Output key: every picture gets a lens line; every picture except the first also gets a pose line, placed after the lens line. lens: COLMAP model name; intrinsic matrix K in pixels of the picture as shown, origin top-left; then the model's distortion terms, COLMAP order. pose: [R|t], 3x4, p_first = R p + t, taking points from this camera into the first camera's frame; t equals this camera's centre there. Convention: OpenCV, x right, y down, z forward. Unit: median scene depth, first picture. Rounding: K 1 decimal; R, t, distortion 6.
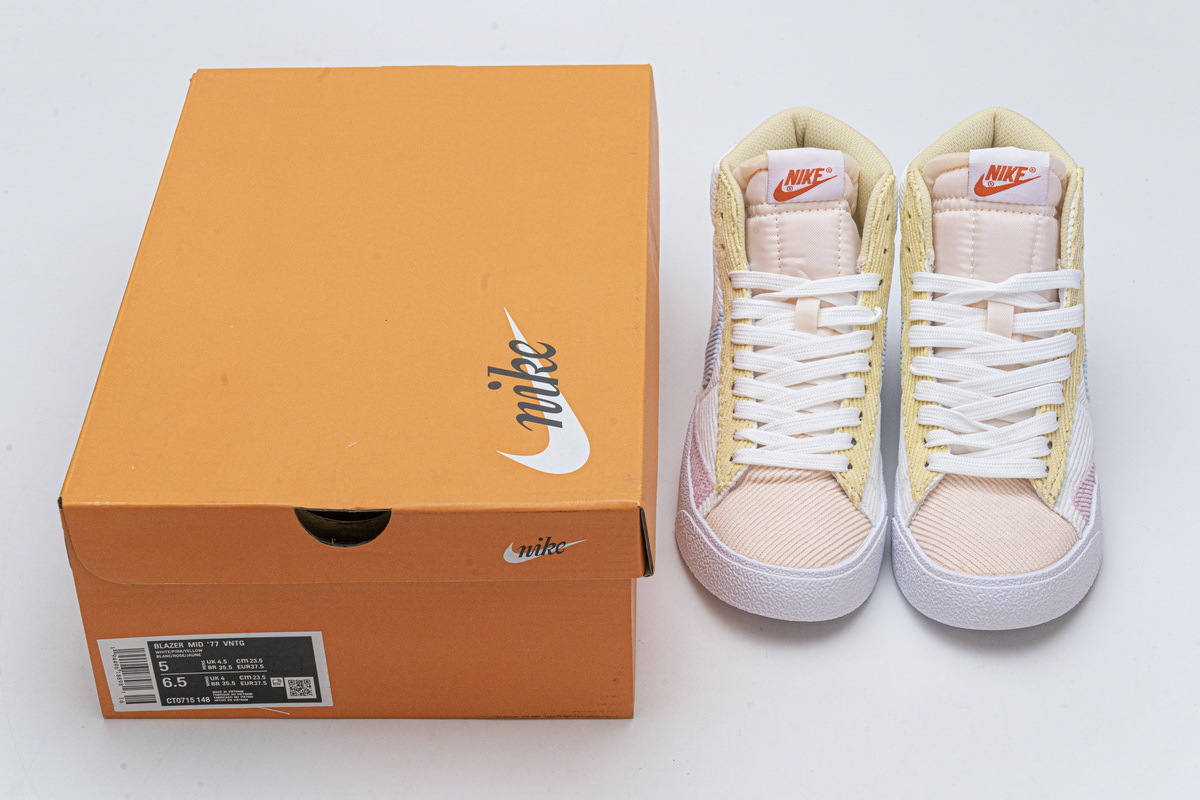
lens RADIAL K [[2282.8, 0, 662.2], [0, 2282.8, 432.3], [0, 0, 1]] dist [0.001426, 0.000000]
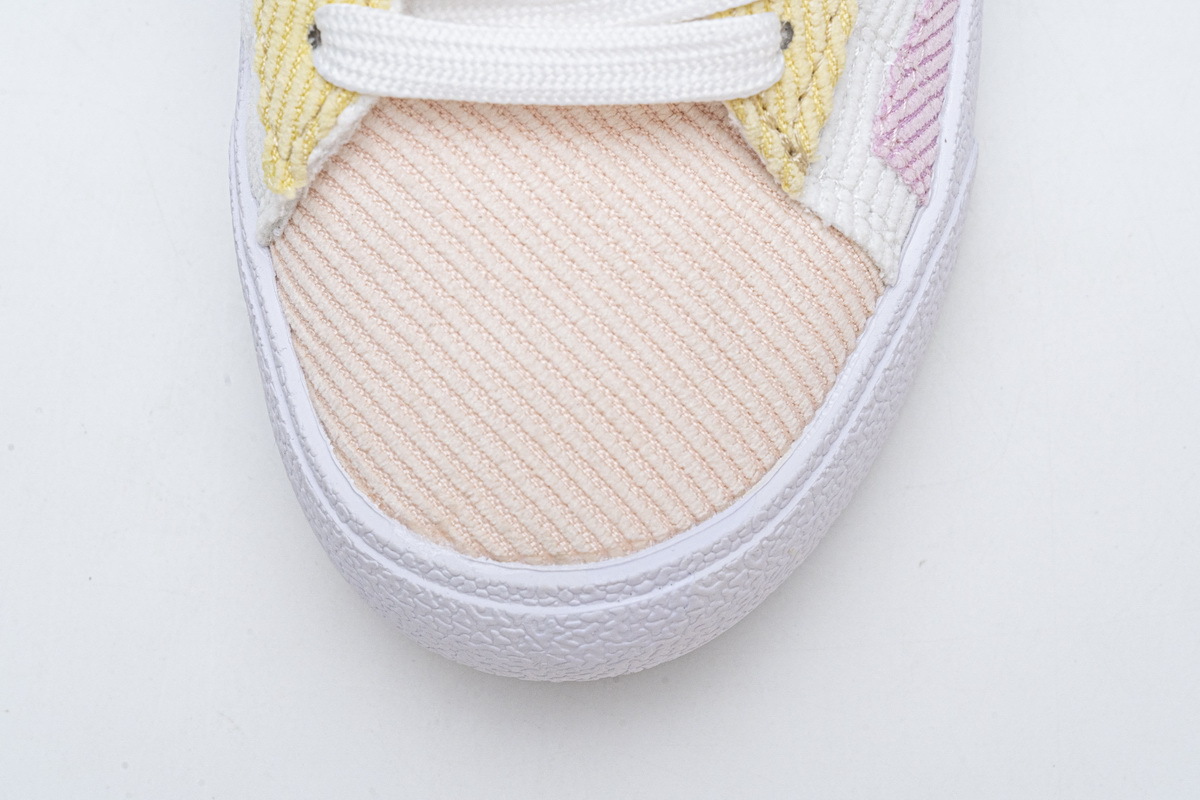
lens RADIAL K [[2294.3, 0, 598.6], [0, 2294.3, 398.9], [0, 0, 1]] dist [-0.034144, 0.000000]
pose [[0.998445, -0.047095, 0.029822, 0.135674], [0.014466, 0.735564, 0.677301, -0.126536], [-0.053834, -0.675816, 0.735102, 0.770853]]
